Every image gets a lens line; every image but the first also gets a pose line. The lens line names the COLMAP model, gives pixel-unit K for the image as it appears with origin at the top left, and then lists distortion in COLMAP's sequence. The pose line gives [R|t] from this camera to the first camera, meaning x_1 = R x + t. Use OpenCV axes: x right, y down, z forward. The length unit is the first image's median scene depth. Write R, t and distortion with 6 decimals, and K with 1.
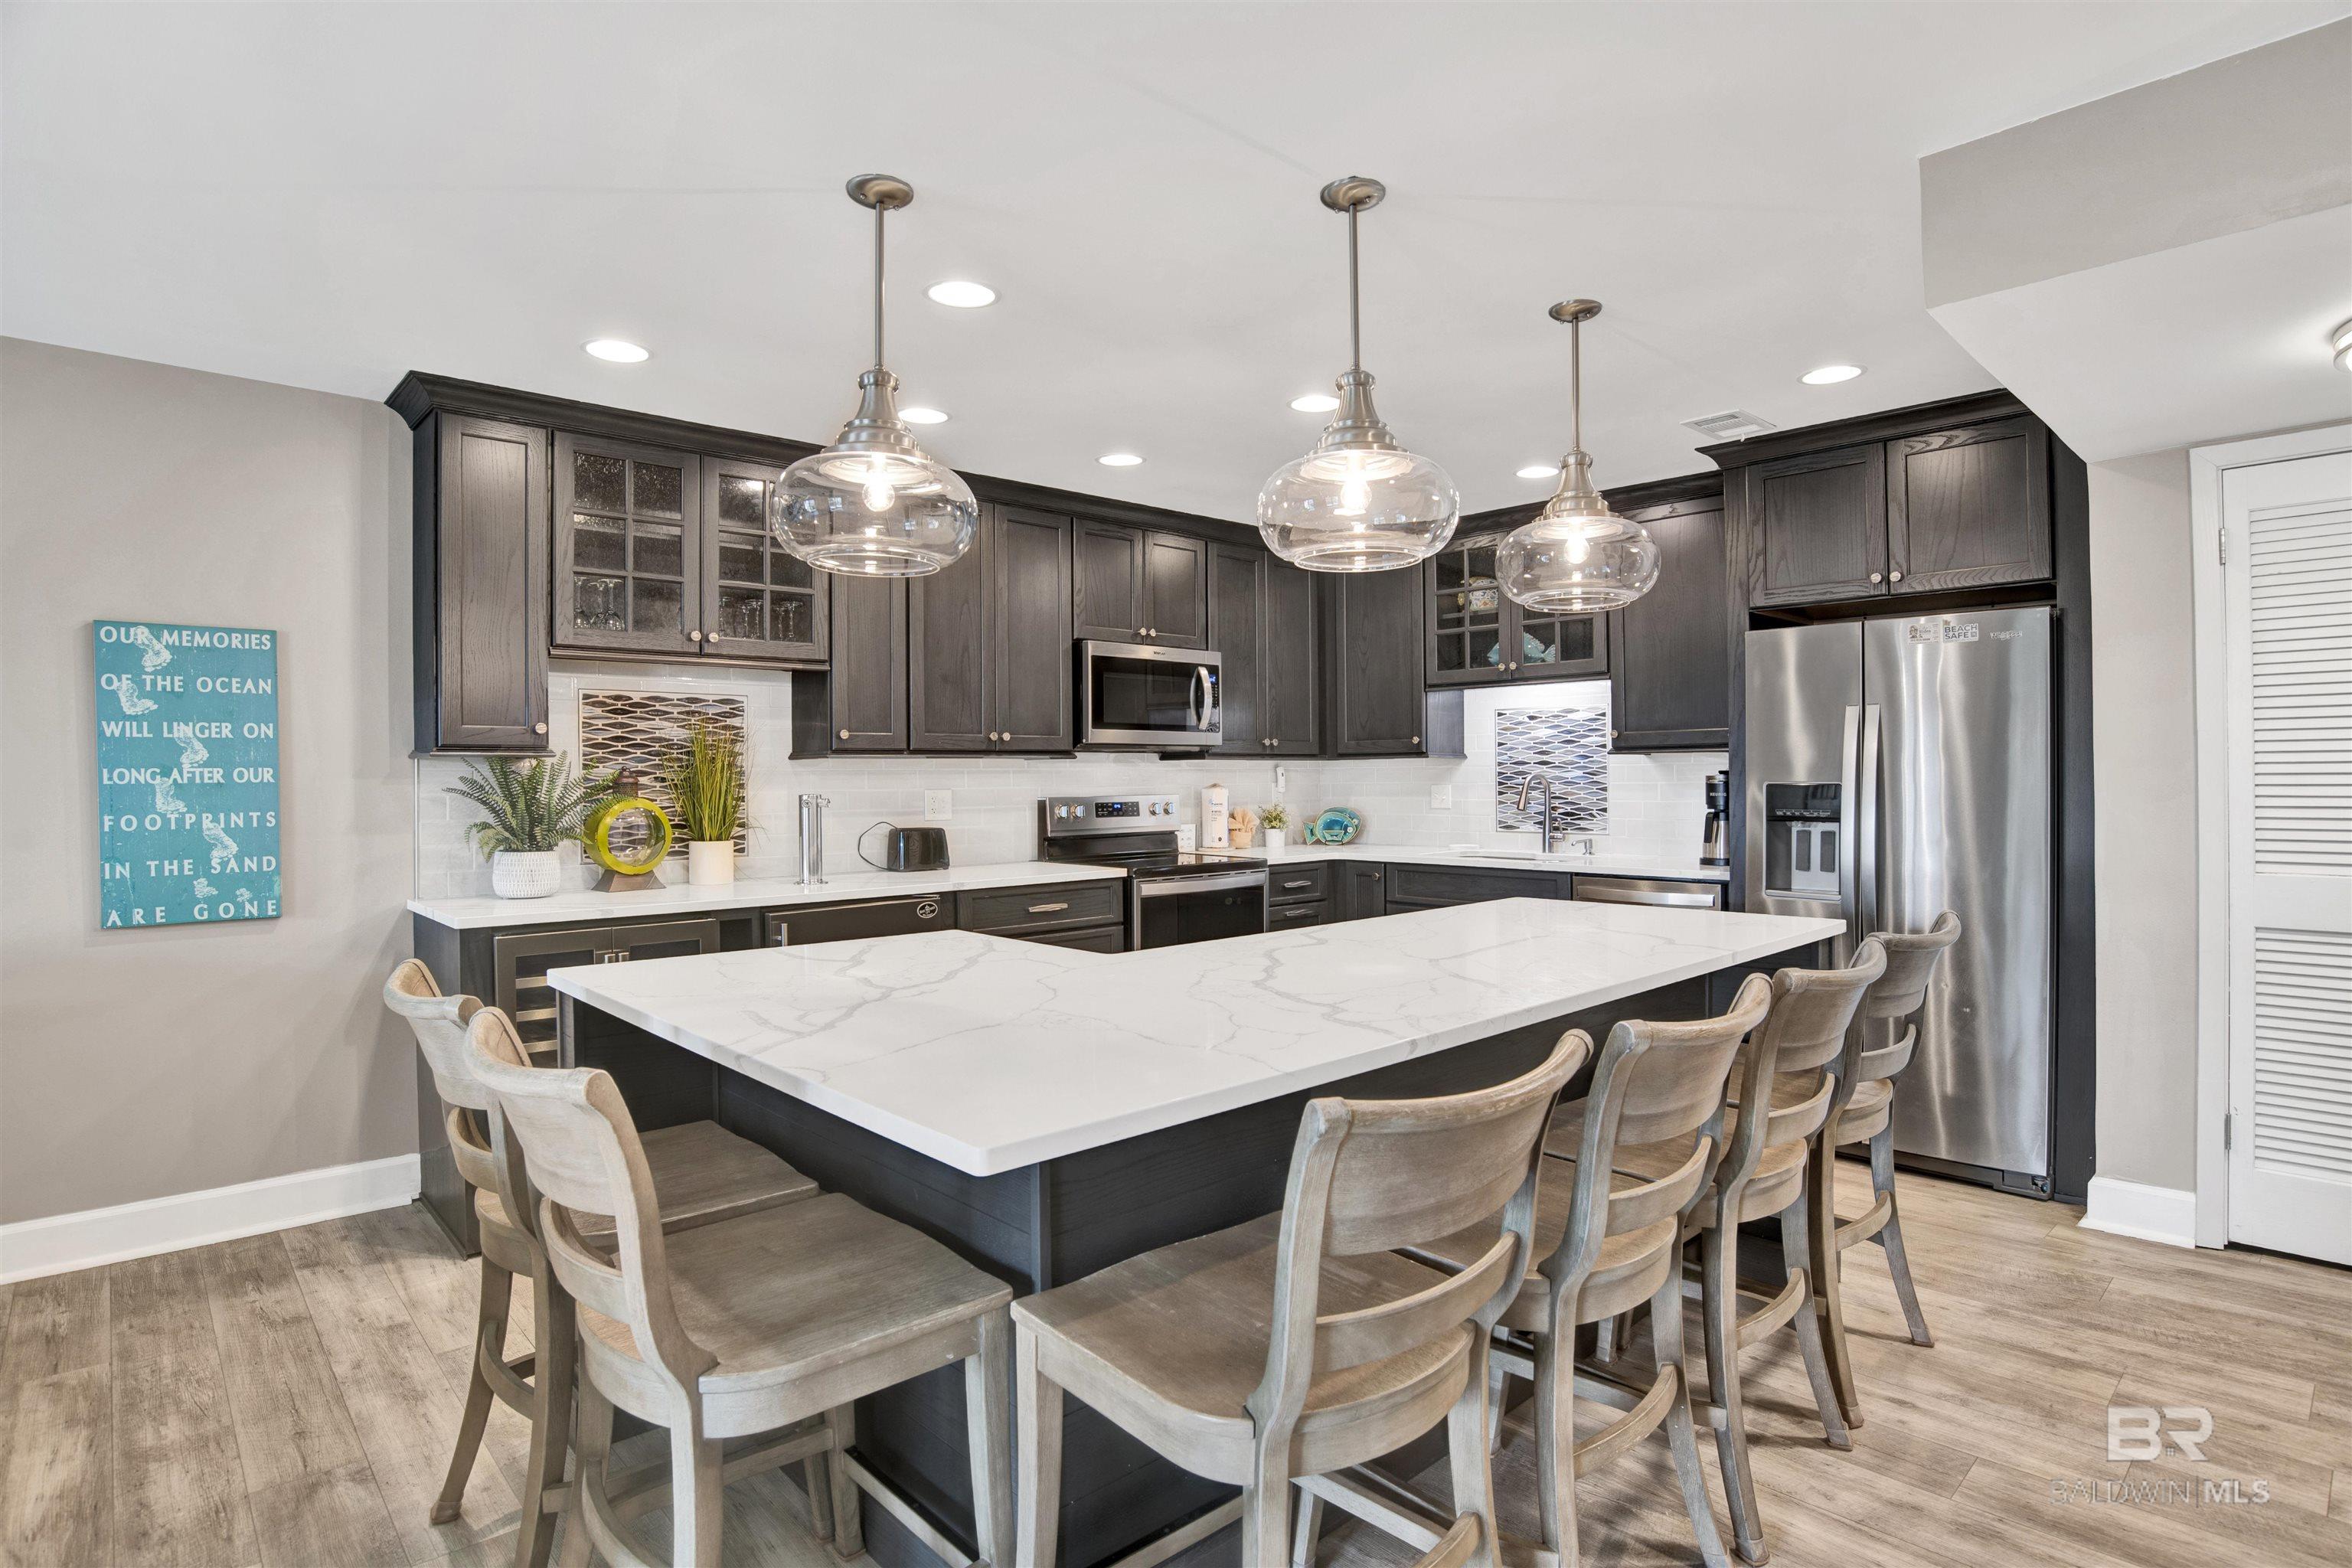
lens RADIAL K [[1229.9, 0, 1191.7], [0, 1229.9, 774.2], [0, 0, 1]] dist [-0.067167, 0.025096]
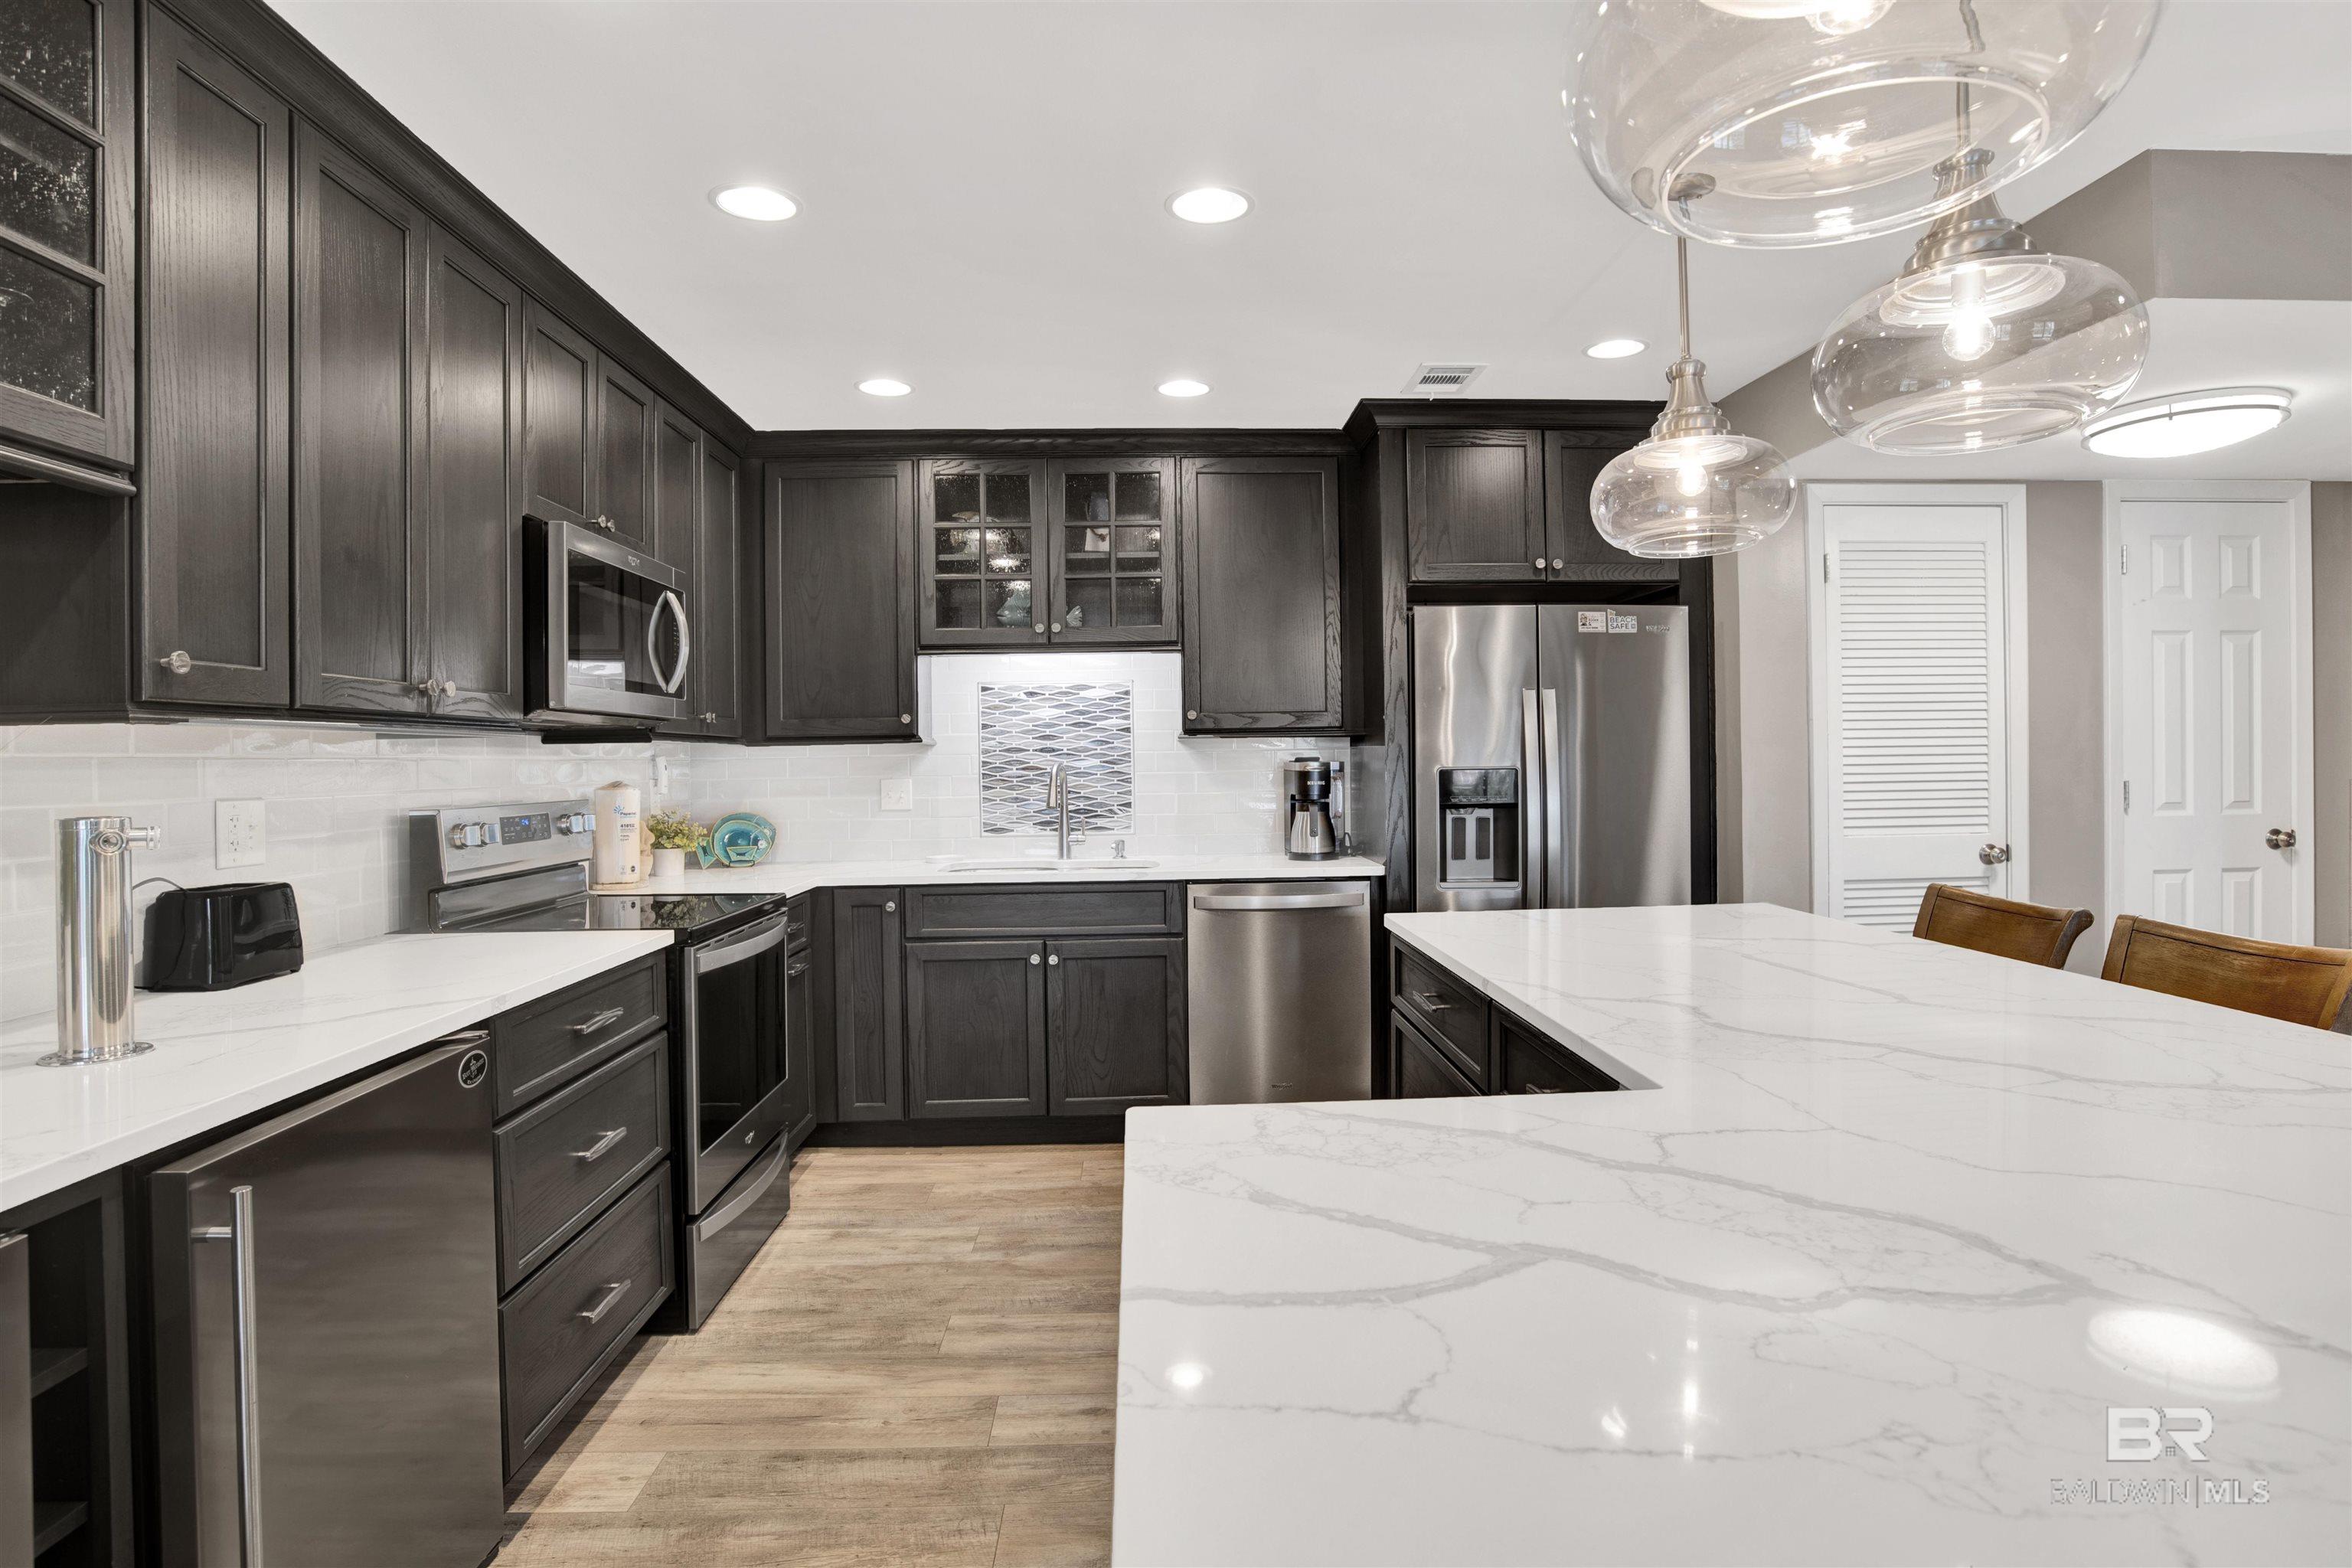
lens RADIAL K [[1229.9, 0, 1191.7], [0, 1229.9, 774.2], [0, 0, 1]] dist [-0.067167, 0.025096]
pose [[0.649002, -0.010437, 0.760715, -0.364847], [0.008447, 0.999943, 0.006513, 0.003462], [-0.760740, 0.002199, 0.649053, 0.508906]]
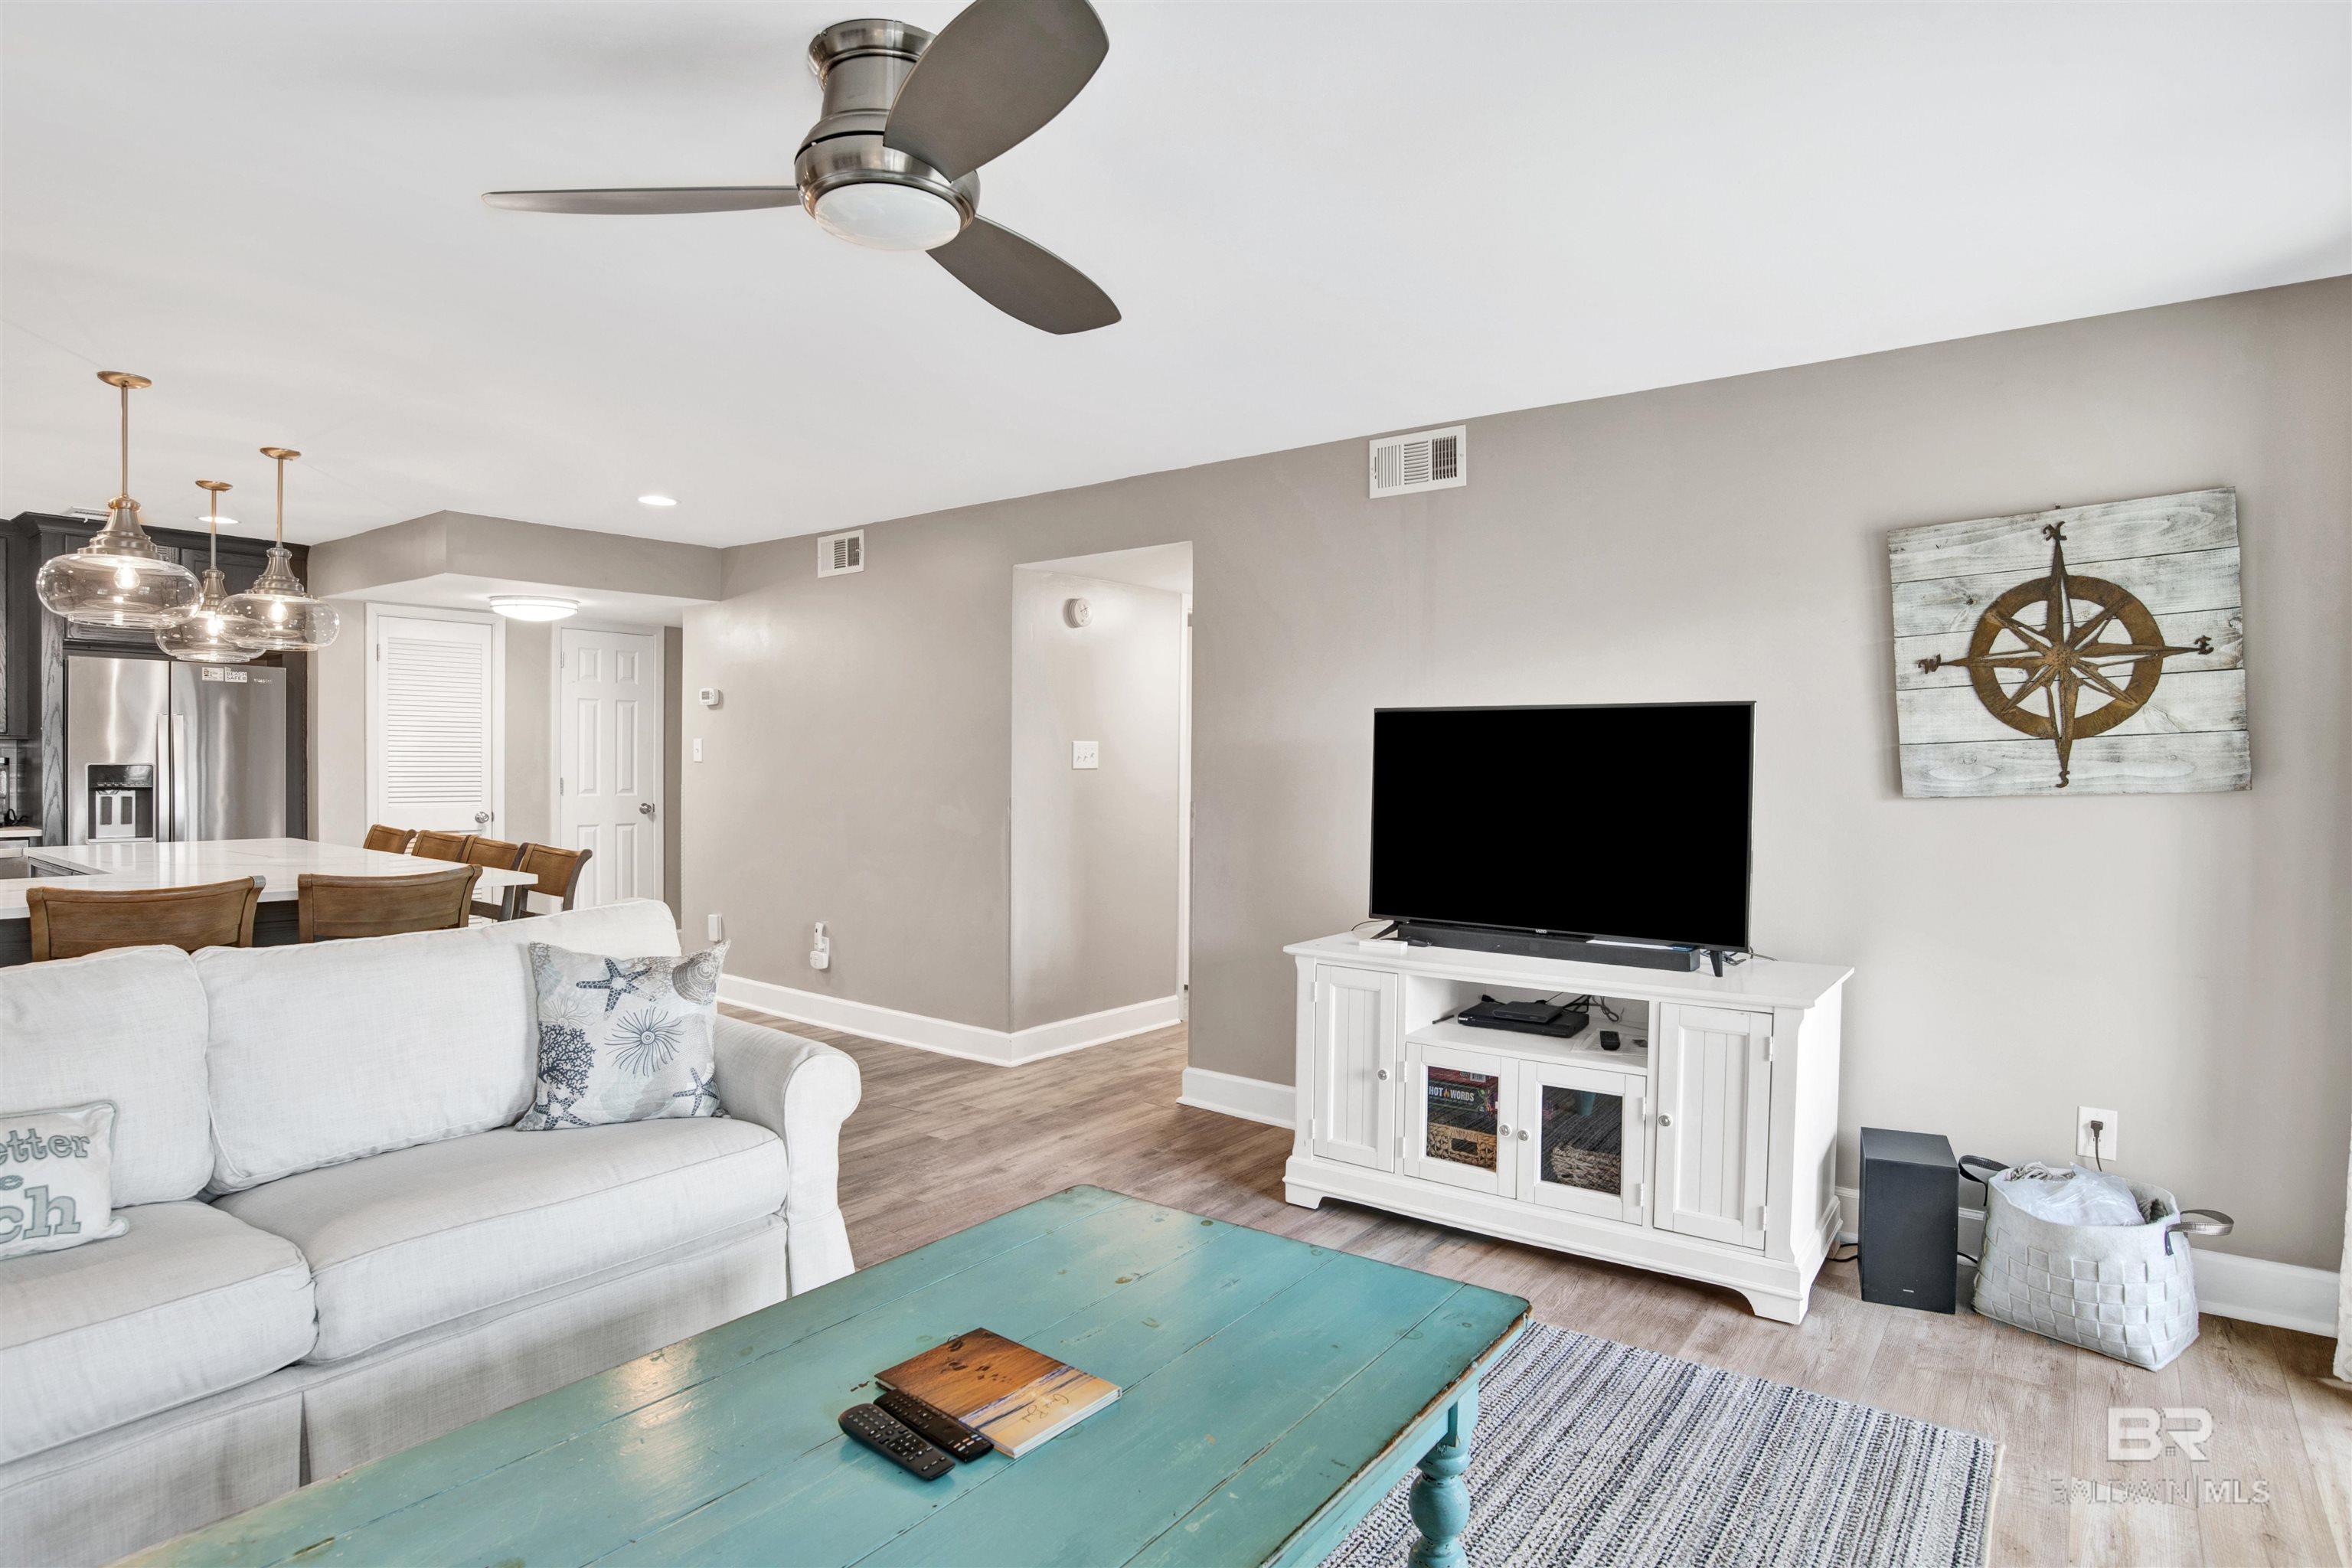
lens RADIAL K [[1244.9, 0, 1181.1], [0, 1244.9, 775.5], [0, 0, 1]] dist [-0.087292, 0.041412]
pose [[-0.169540, -0.006062, 0.985505, -1.083371], [-0.009613, 0.999944, 0.004497, 0.001835], [-0.985476, -0.008711, -0.169588, -0.026731]]
